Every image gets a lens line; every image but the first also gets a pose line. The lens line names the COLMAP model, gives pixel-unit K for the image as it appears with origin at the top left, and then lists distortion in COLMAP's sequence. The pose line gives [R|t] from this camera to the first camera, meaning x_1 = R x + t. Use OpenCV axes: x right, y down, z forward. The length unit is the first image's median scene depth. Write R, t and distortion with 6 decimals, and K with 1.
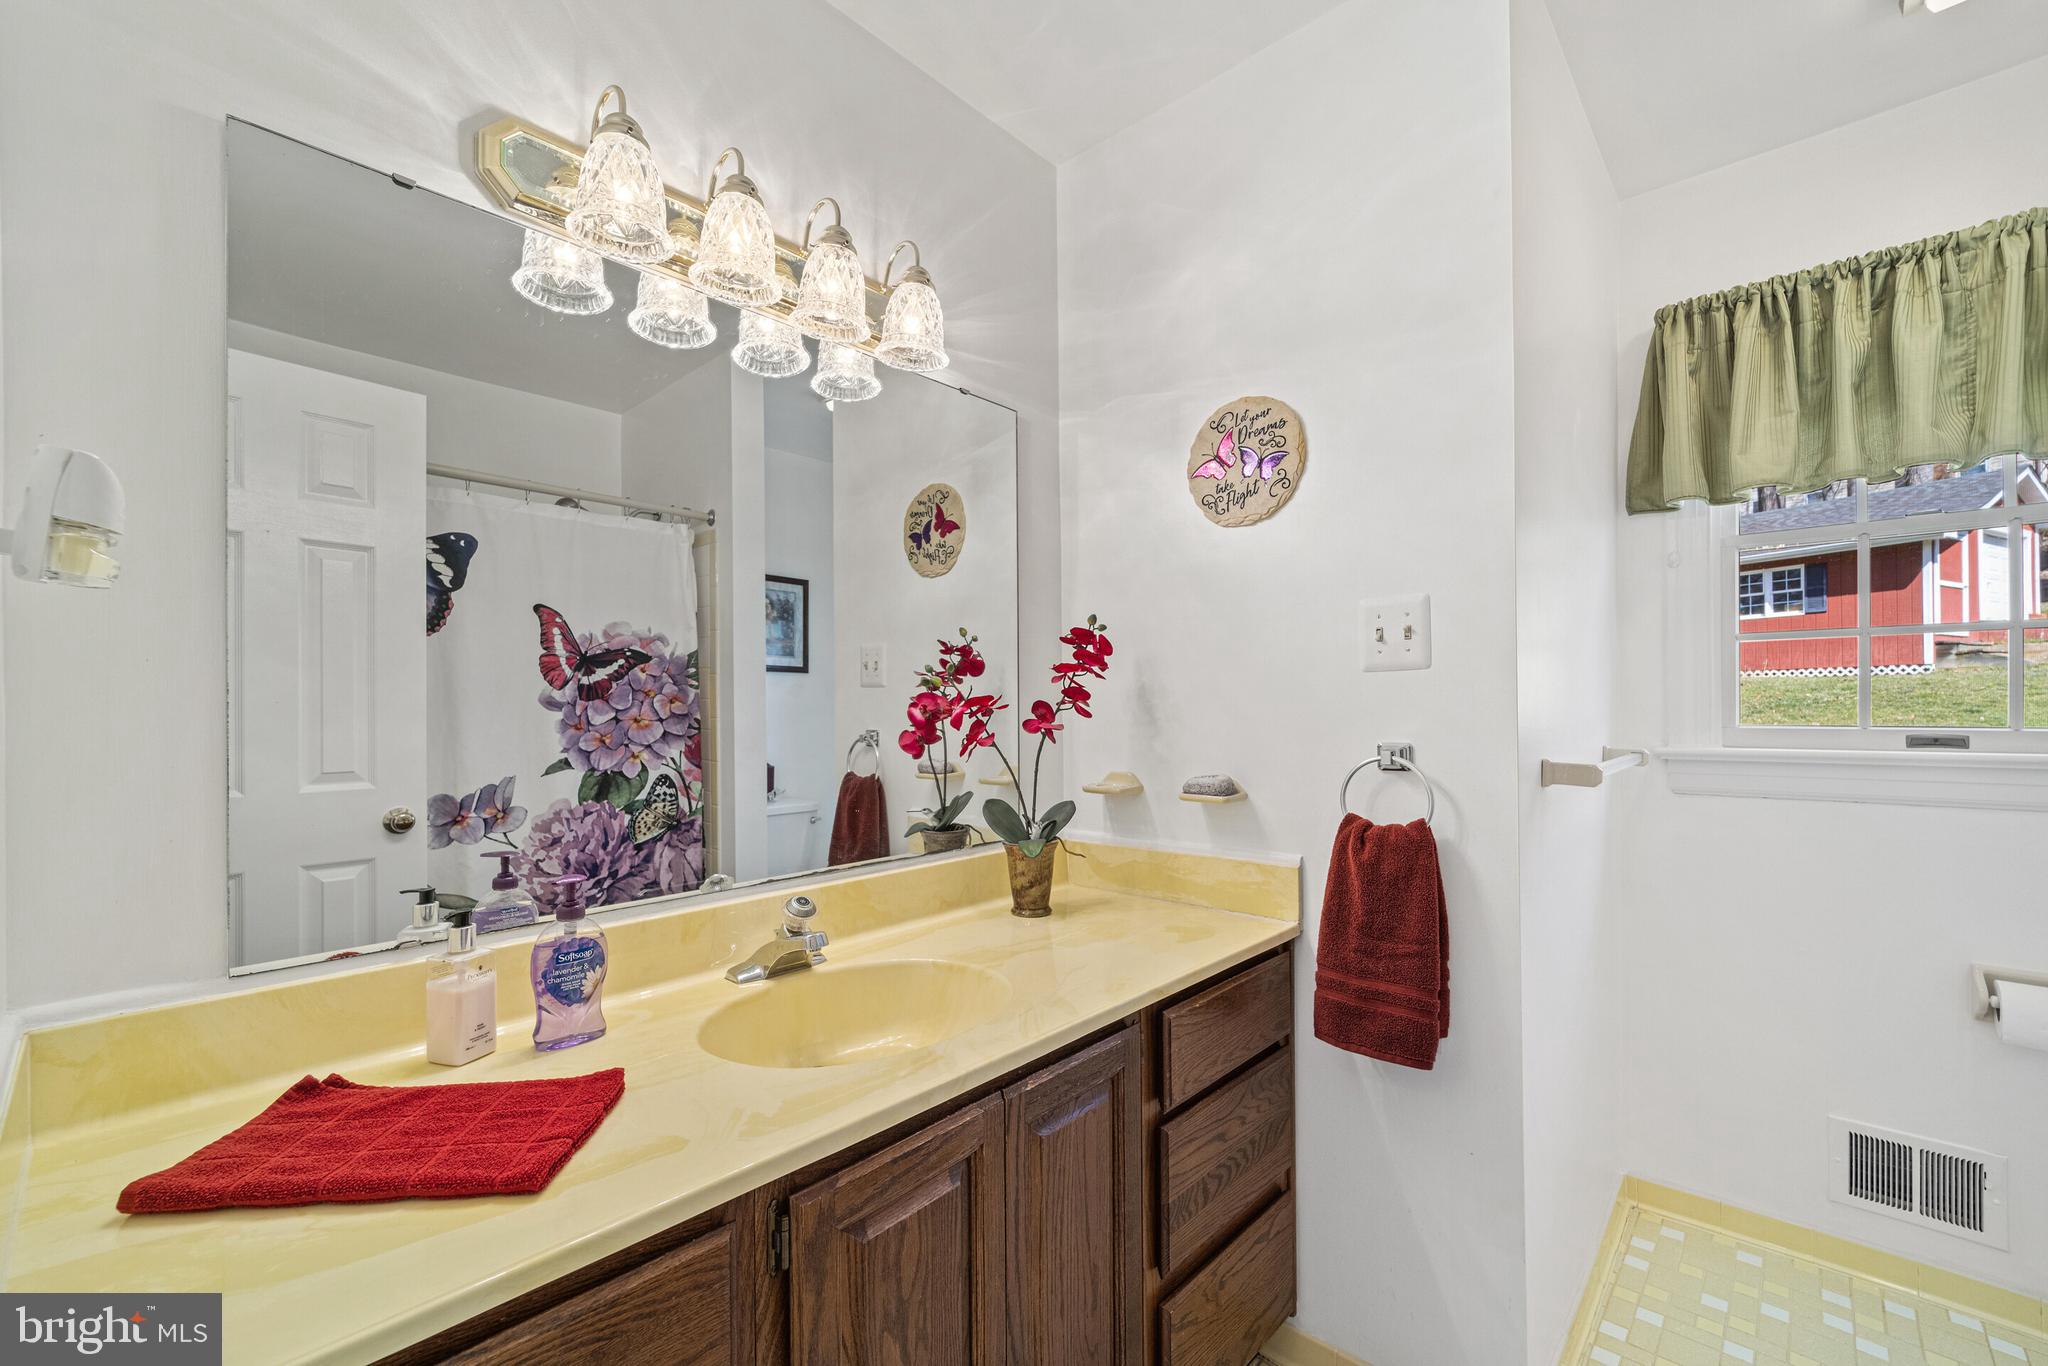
lens RADIAL K [[835.6, 0, 1018.1], [0, 835.6, 718.3], [0, 0, 1]] dist [-0.000363, -0.000133]
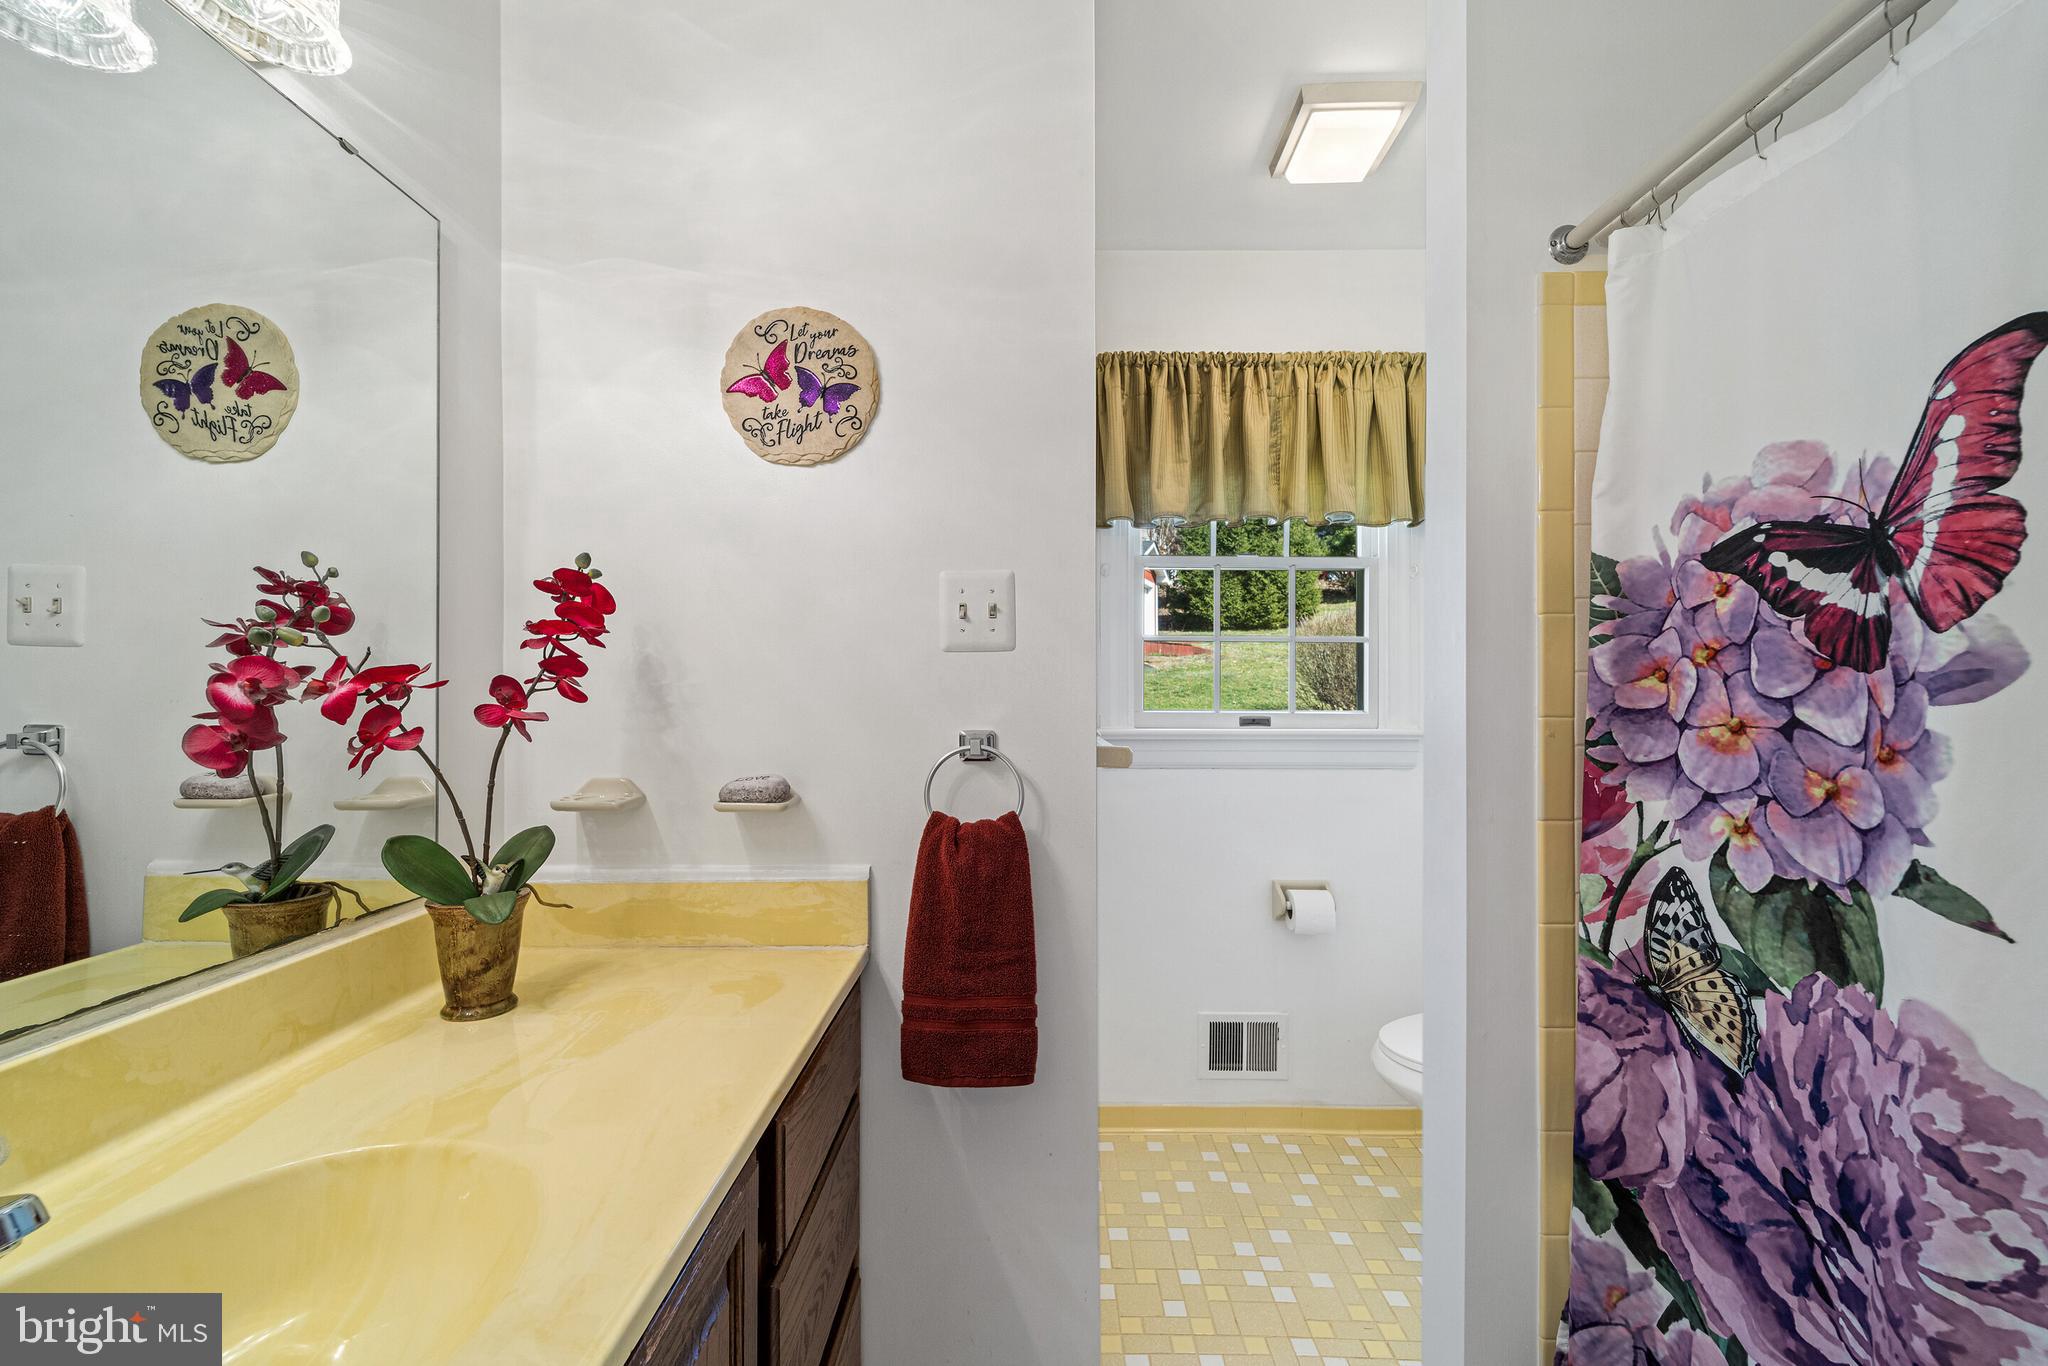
lens RADIAL K [[838.2, 0, 1029.1], [0, 838.2, 696.8], [0, 0, 1]] dist [0.008880, -0.005358]
pose [[0.733316, 0.007539, 0.679847, -0.114094], [-0.000550, 0.999945, -0.010496, 0.001681], [-0.679888, 0.007323, 0.733279, 0.247094]]
